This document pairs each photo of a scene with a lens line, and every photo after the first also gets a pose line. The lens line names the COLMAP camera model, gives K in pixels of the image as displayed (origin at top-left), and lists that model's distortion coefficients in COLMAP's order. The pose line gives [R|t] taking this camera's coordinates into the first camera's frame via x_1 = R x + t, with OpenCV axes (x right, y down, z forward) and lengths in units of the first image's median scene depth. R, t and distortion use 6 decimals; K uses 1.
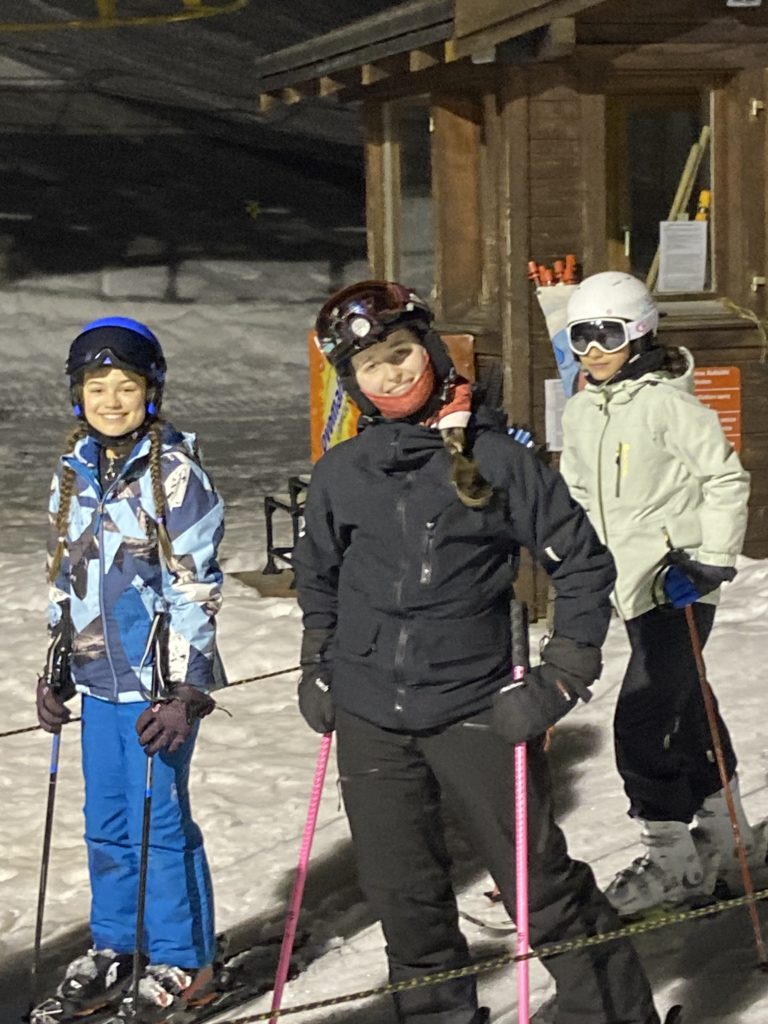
lens RADIAL K [[2416.3, 0, 384.0], [0, 2416.3, 512.0], [0, 0, 1]] dist [0.251276, -0.344289]
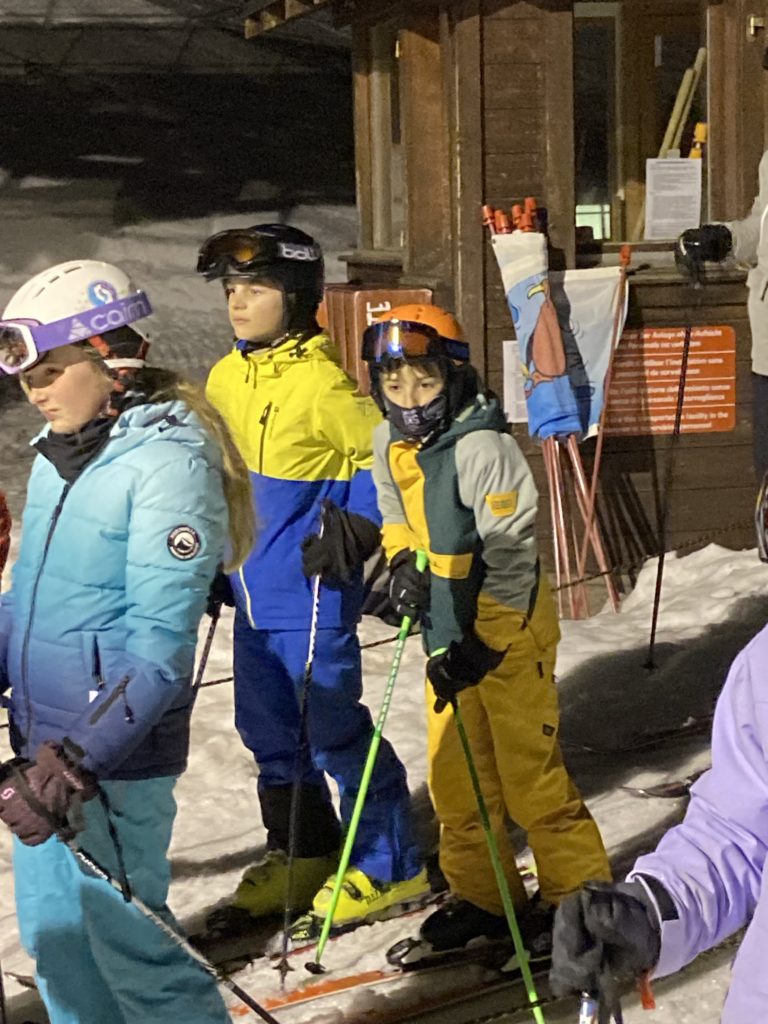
lens RADIAL K [[2416.3, 0, 384.0], [0, 2416.3, 512.0], [0, 0, 1]] dist [0.251276, -0.344289]
pose [[0.995254, 0.010297, -0.096764, 0.106159], [-0.008118, 0.999705, 0.022888, -0.012270], [0.096971, -0.021994, 0.995044, 0.120775]]
